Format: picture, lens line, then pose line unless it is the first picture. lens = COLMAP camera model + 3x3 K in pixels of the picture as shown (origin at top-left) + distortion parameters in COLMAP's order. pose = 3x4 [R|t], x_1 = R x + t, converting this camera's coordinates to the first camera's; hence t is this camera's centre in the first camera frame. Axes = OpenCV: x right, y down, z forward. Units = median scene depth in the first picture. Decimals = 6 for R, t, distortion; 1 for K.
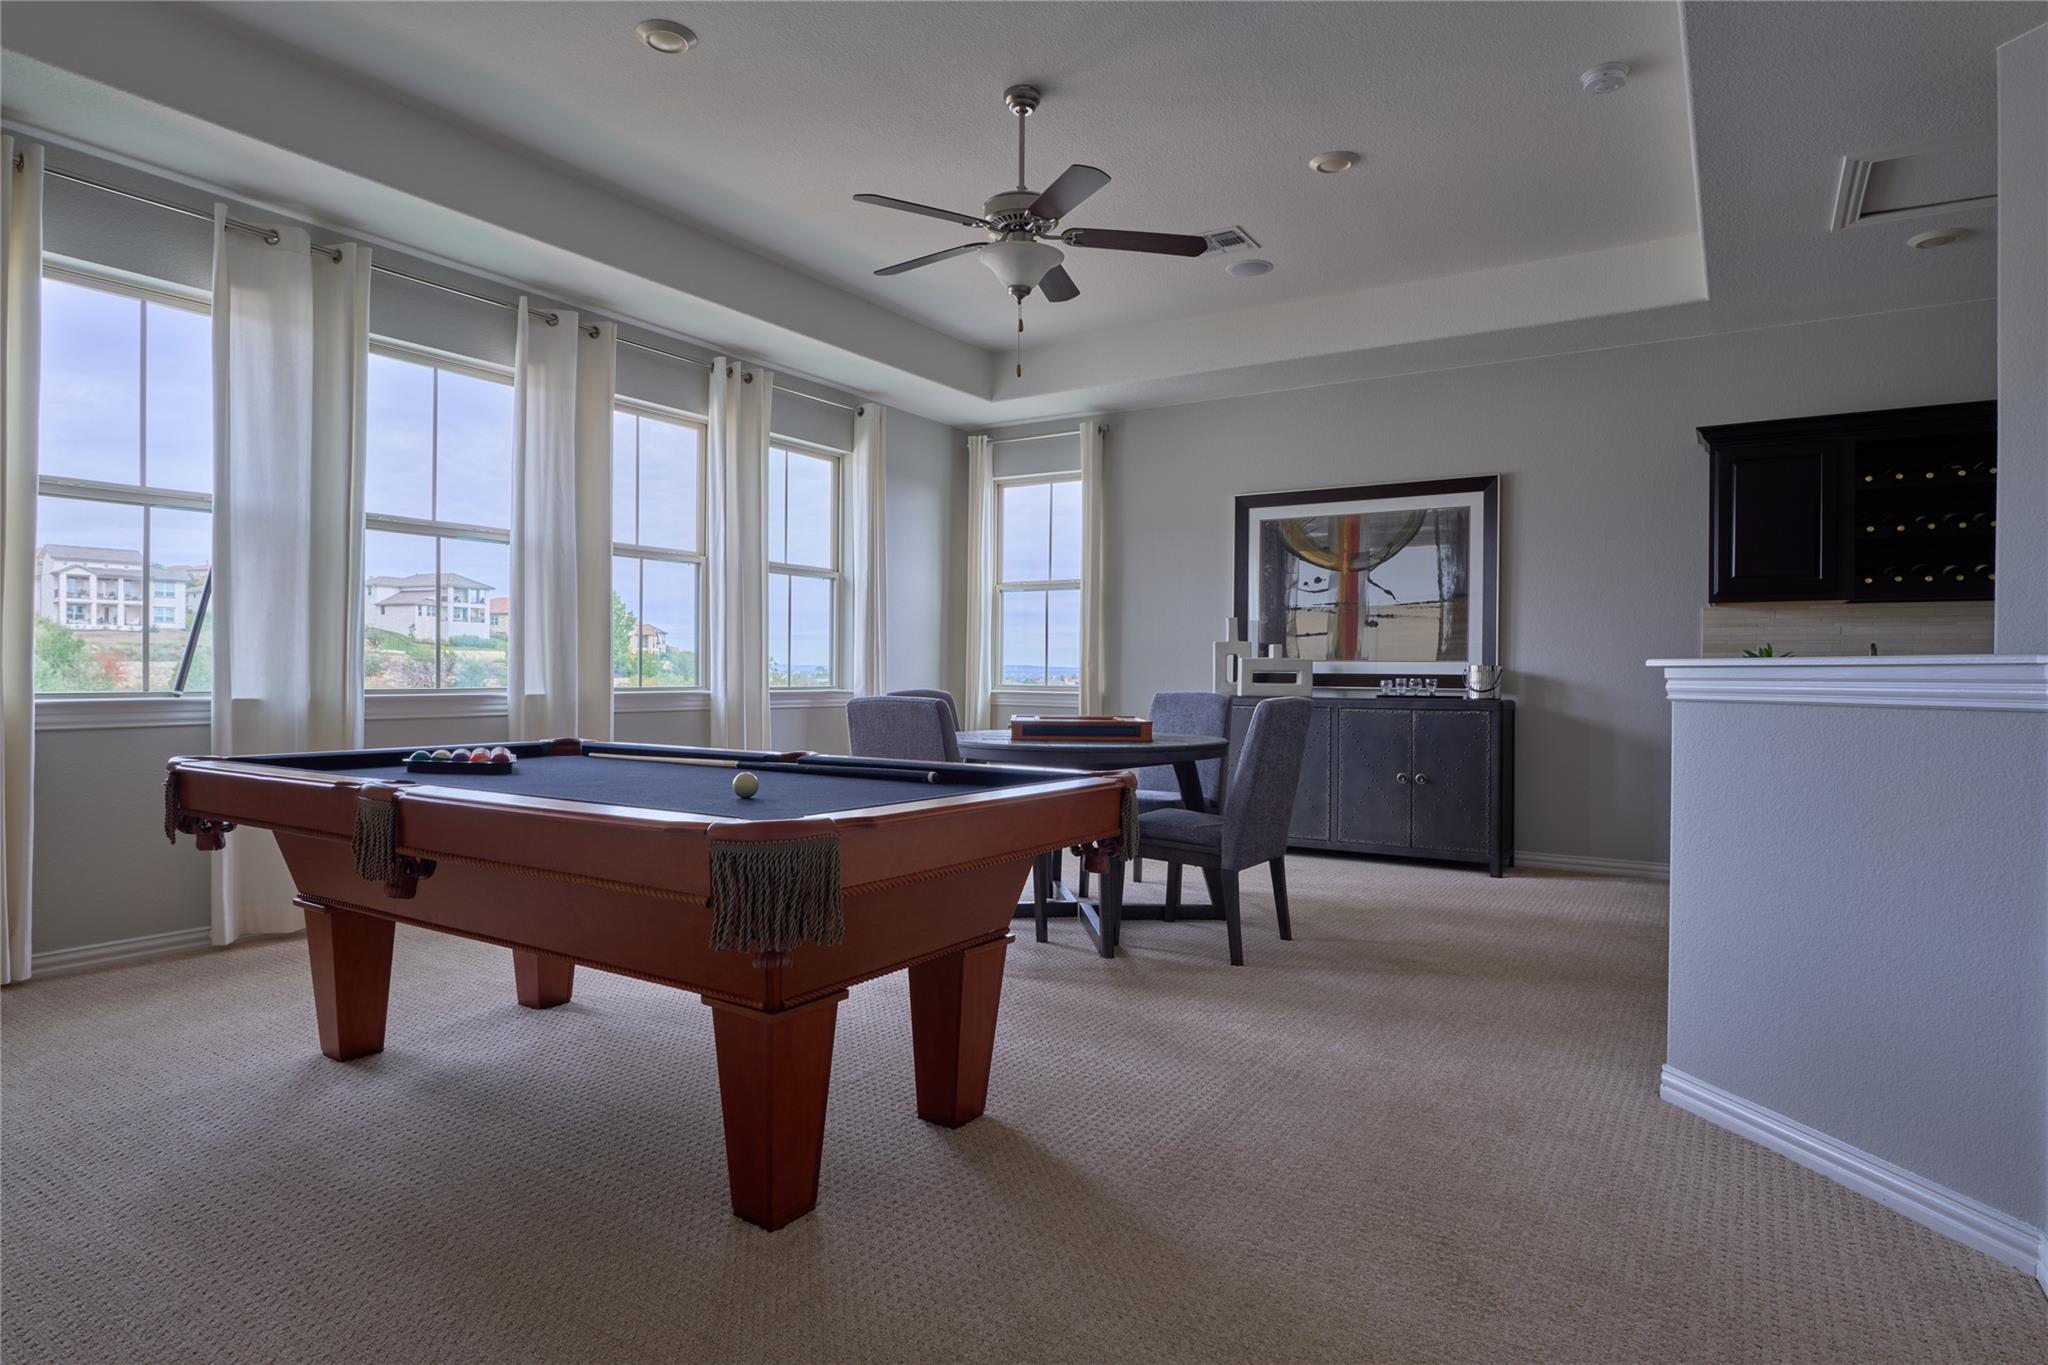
lens RADIAL K [[1129.9, 0, 1024.3], [0, 1129.9, 679.2], [0, 0, 1]] dist [-0.017474, 0.001869]
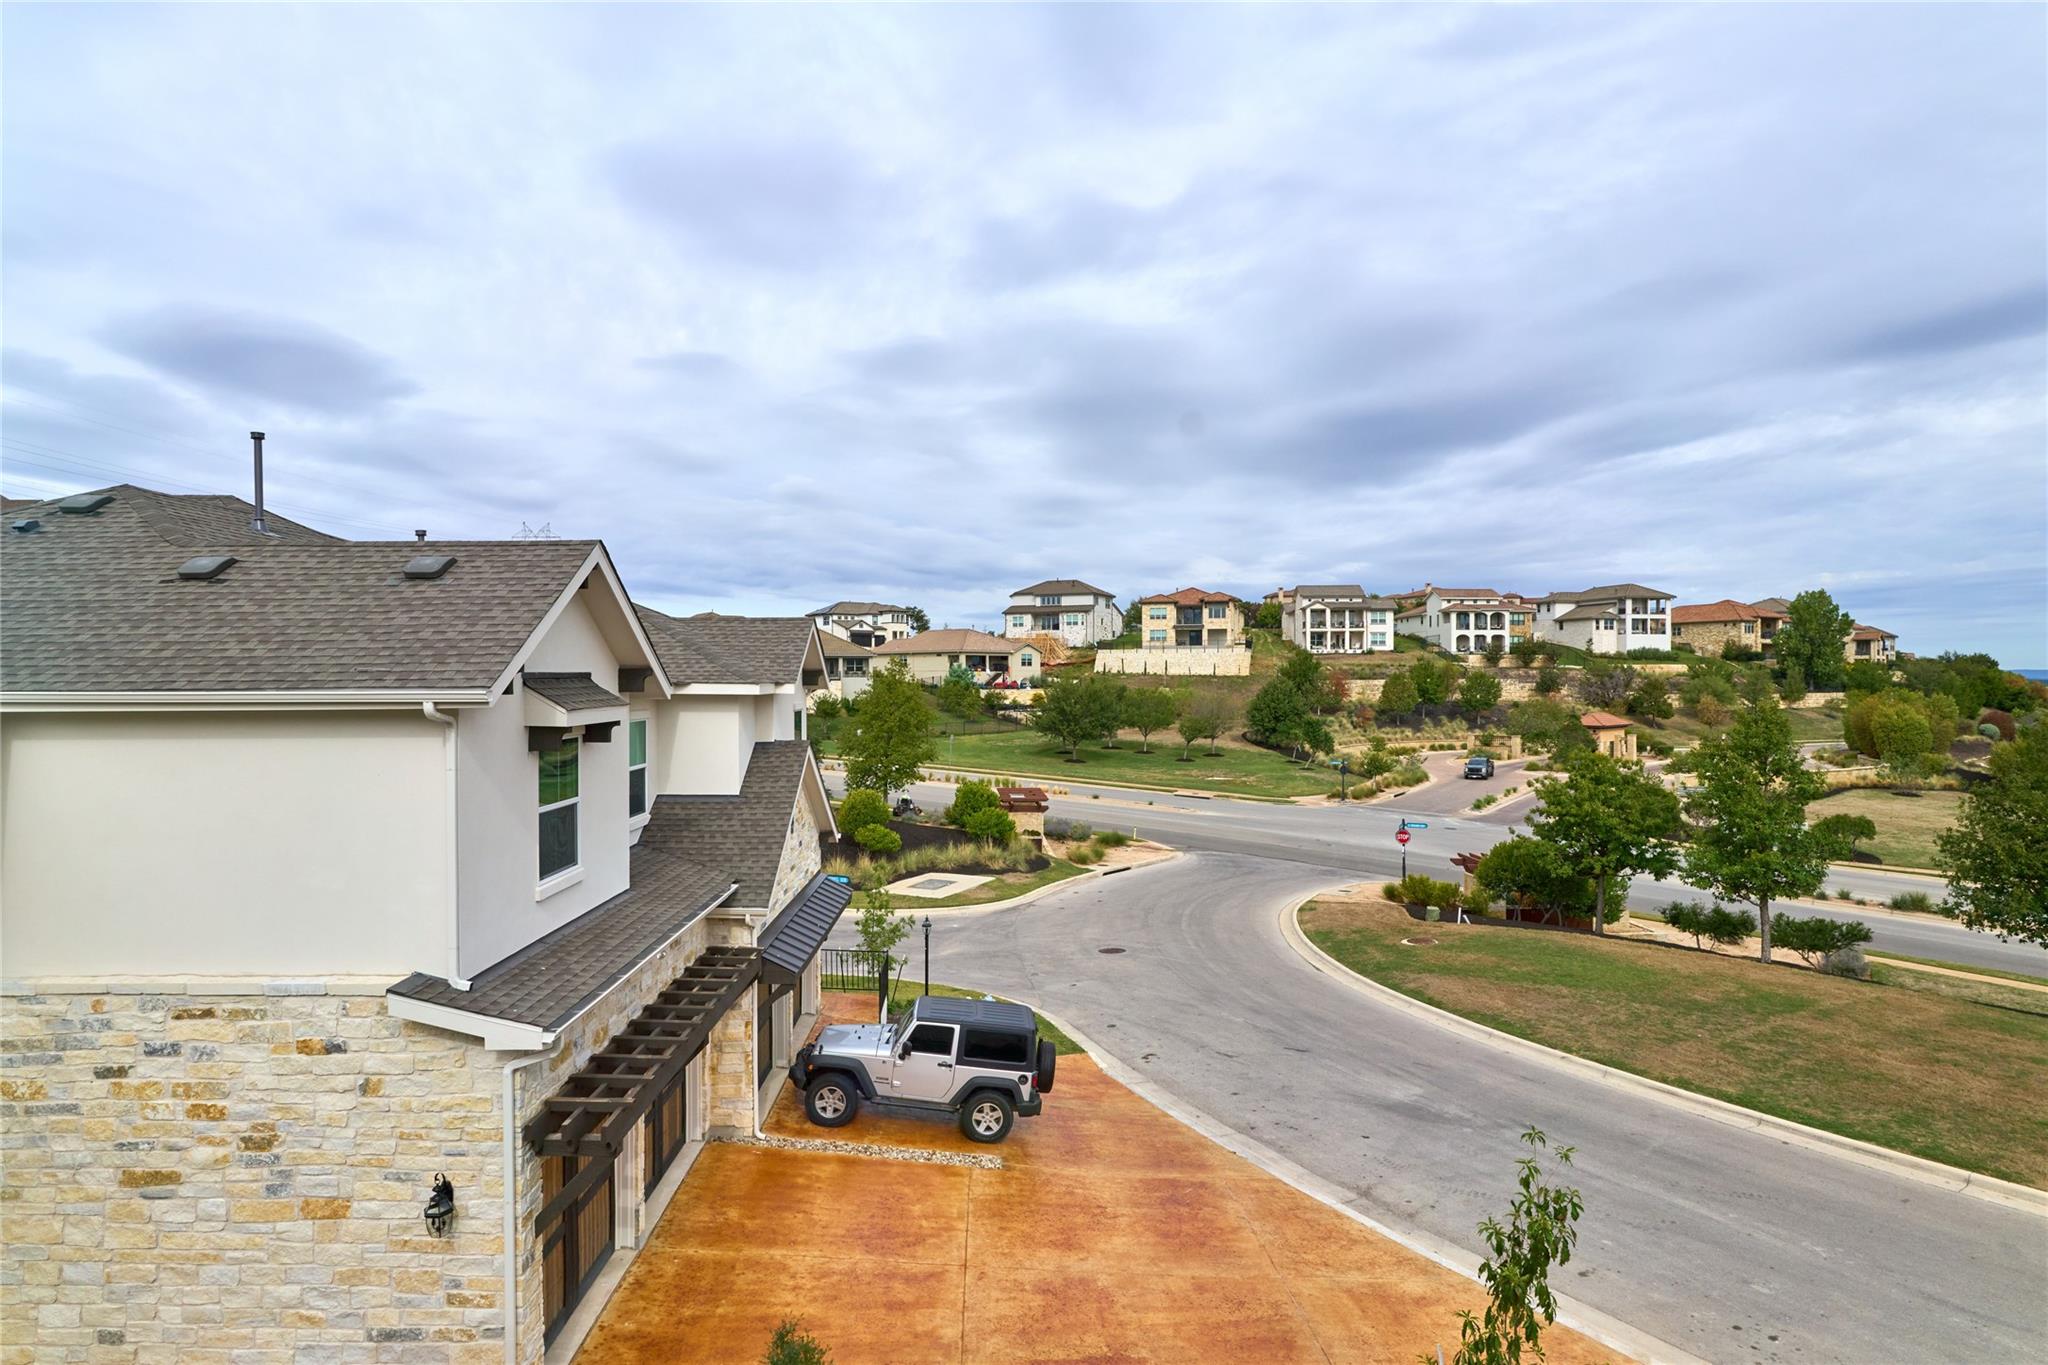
lens RADIAL K [[1129.9, 0, 1022.9], [0, 1129.9, 676.6], [0, 0, 1]] dist [-0.017474, 0.001869]
pose [[0.565446, -0.010248, -0.824722, -0.311691], [0.000919, 0.999930, -0.011795, -0.125004], [0.824785, 0.005911, 0.565416, 0.874203]]
